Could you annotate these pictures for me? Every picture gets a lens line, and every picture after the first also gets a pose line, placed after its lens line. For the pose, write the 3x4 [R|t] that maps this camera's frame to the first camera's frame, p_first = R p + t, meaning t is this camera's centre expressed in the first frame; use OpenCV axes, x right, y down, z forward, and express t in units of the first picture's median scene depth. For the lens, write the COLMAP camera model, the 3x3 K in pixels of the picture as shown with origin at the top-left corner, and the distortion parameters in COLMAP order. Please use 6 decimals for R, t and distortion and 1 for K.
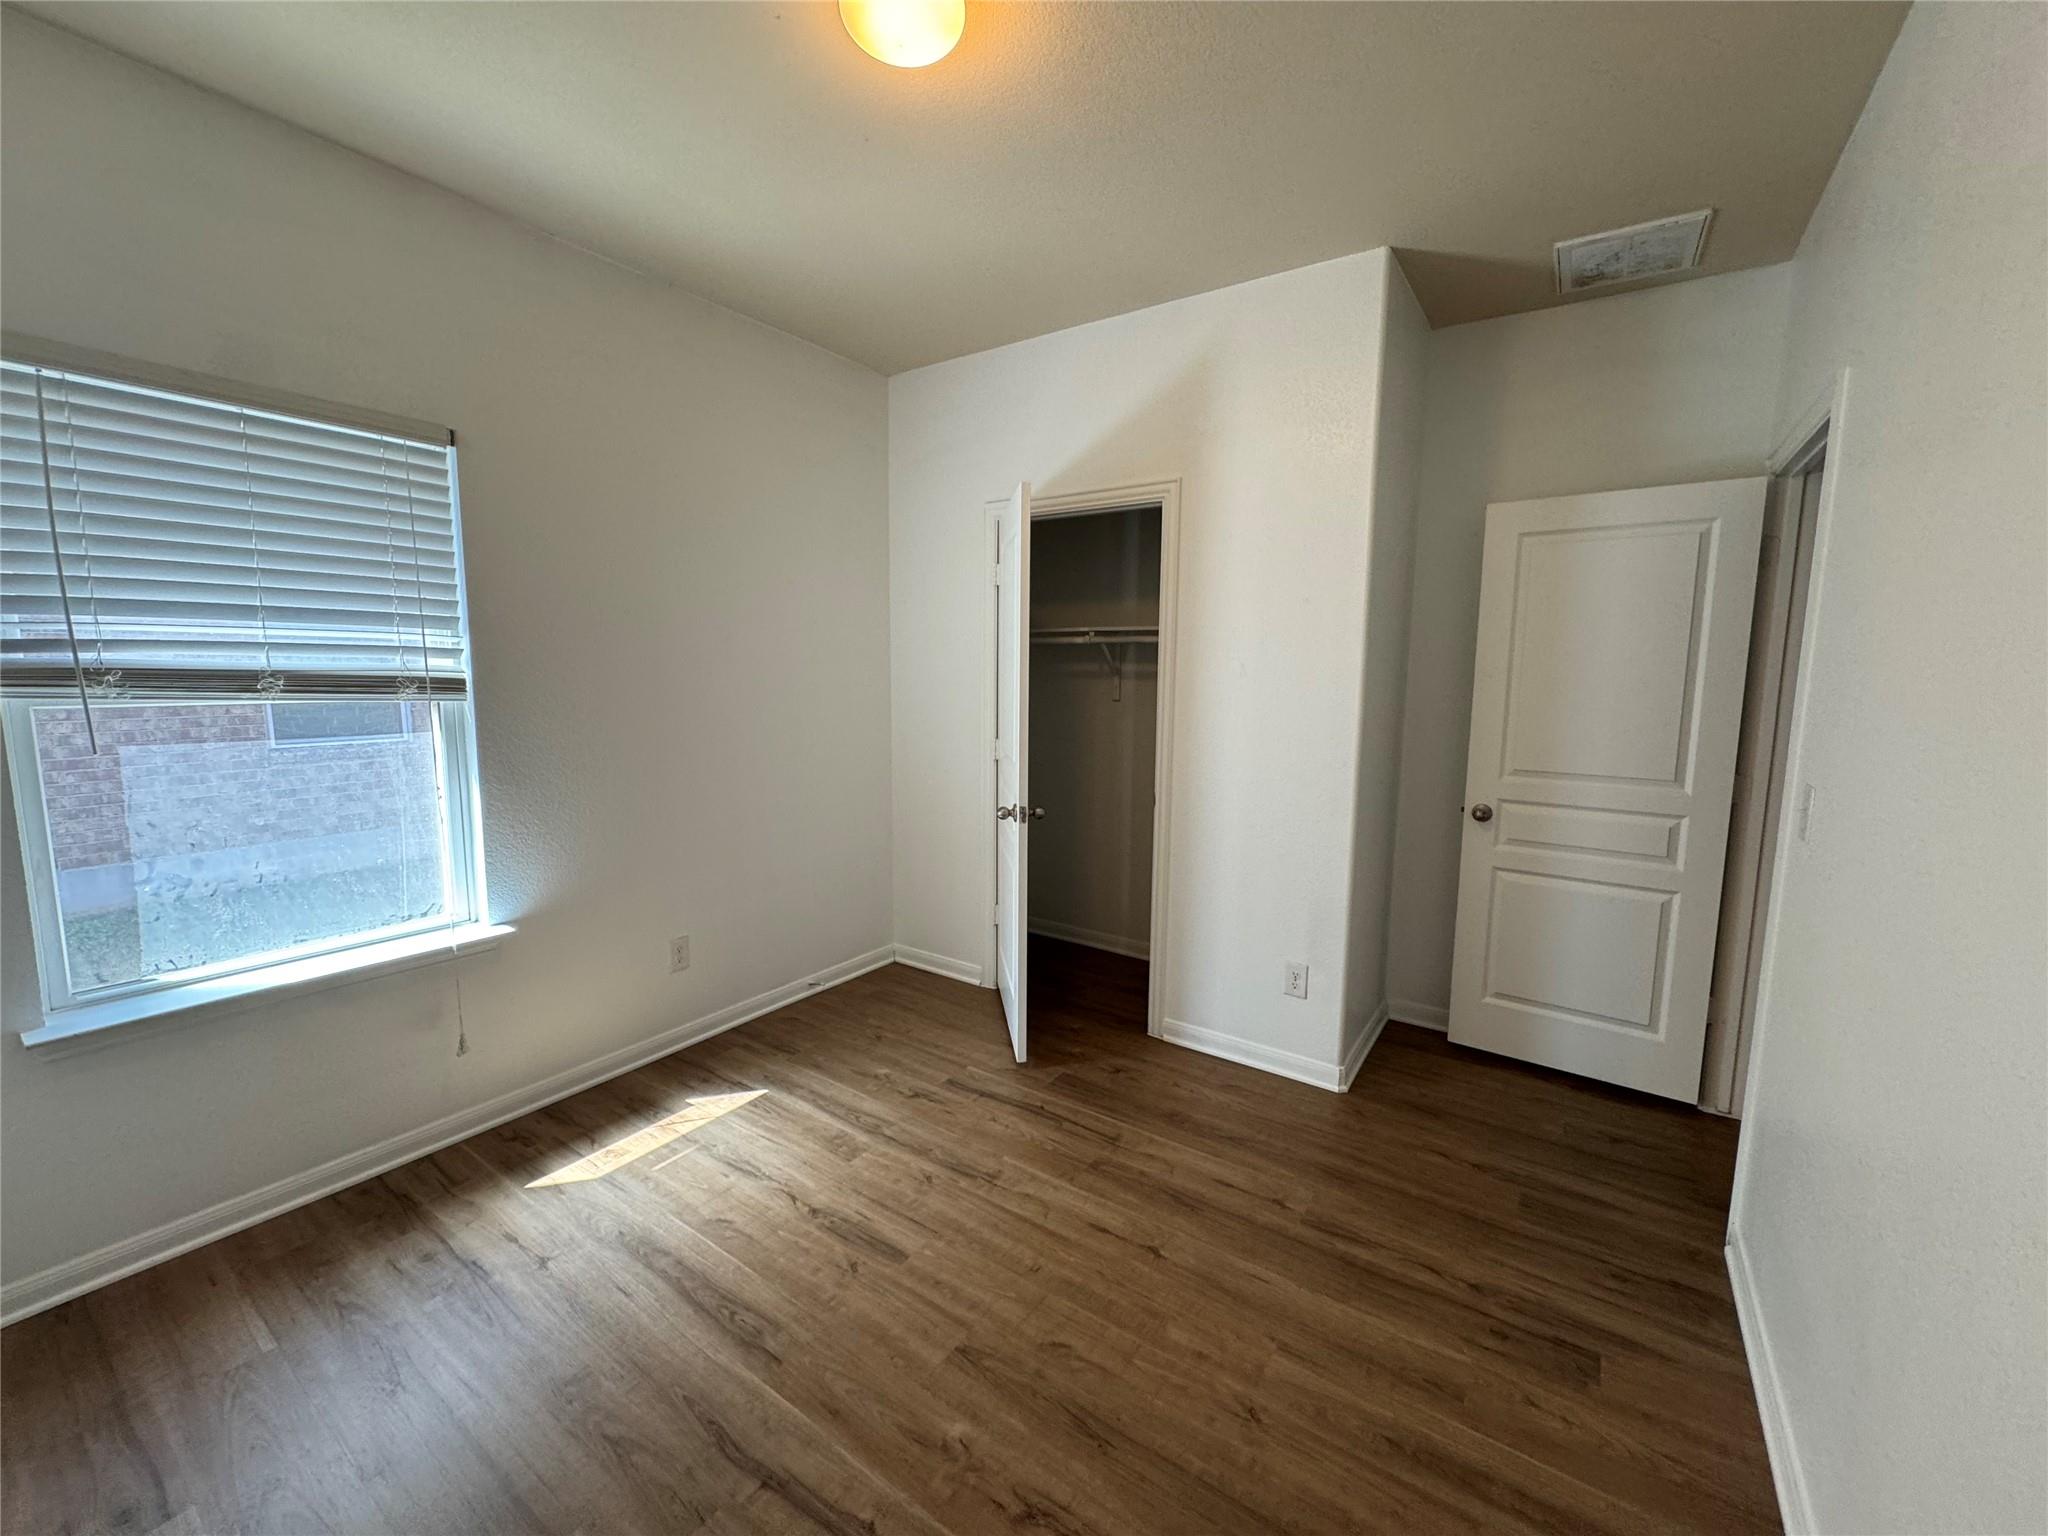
lens RADIAL K [[817.9, 0, 1022.0], [0, 817.9, 766.9], [0, 0, 1]] dist [-0.003478, -0.000010]
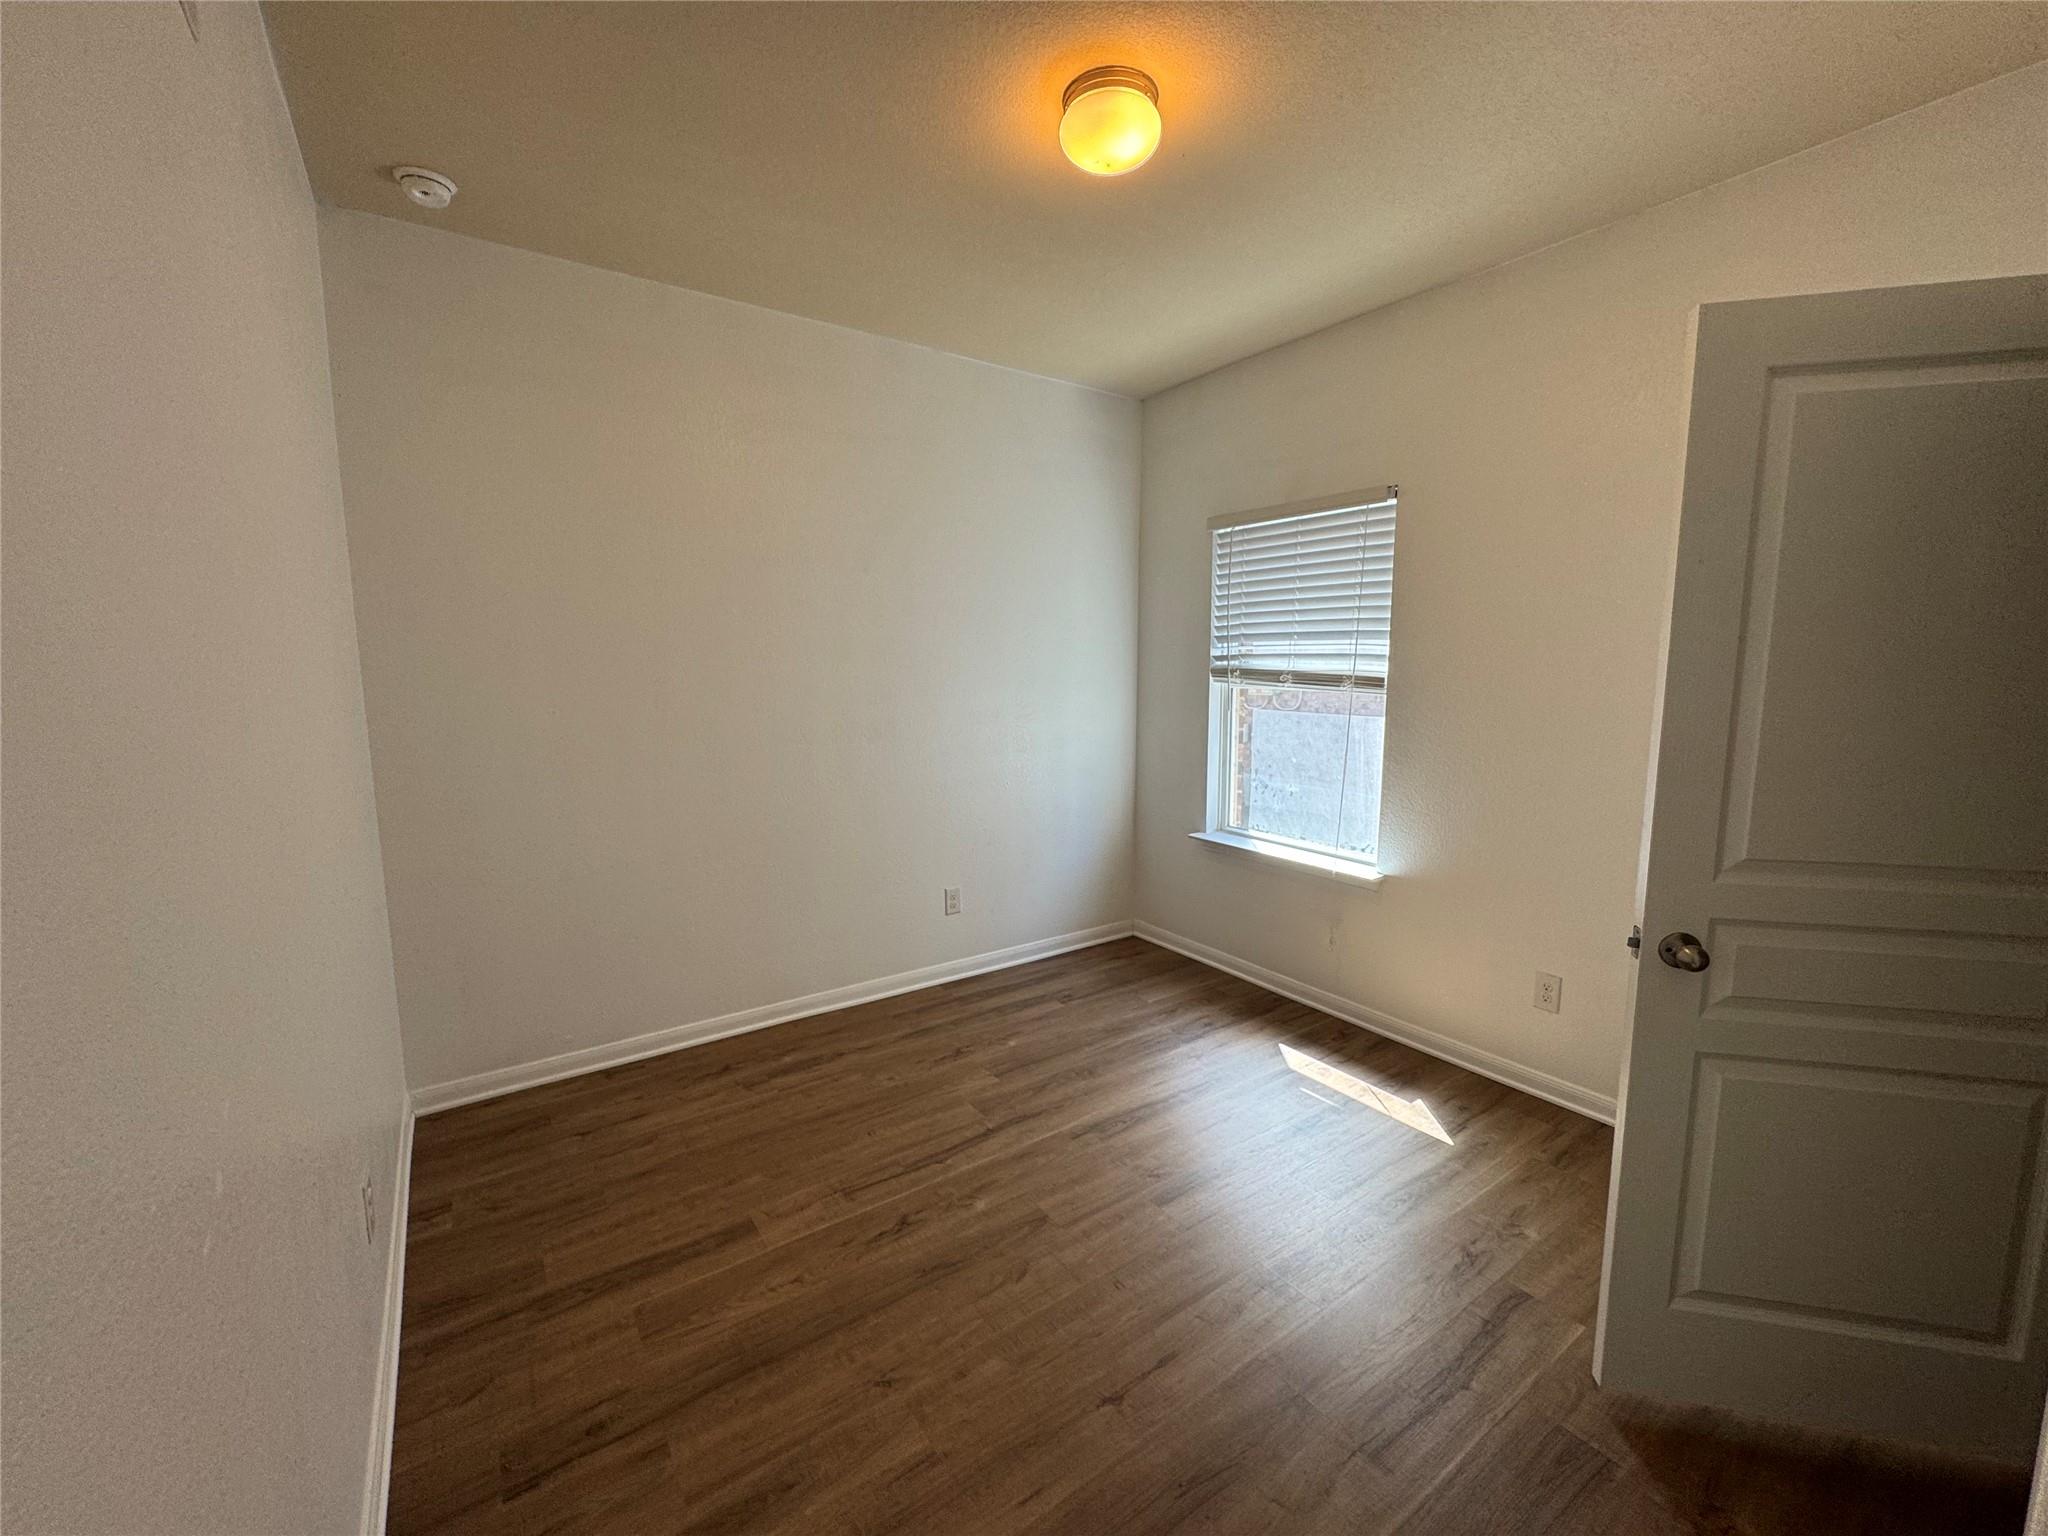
lens RADIAL K [[817.9, 0, 1022.0], [0, 817.9, 766.9], [0, 0, 1]] dist [-0.003478, -0.000010]
pose [[-0.350130, 0.110912, -0.930112, 0.862122], [-0.117153, 0.979983, 0.160960, -0.129462], [0.929346, 0.165322, -0.330128, 1.074556]]
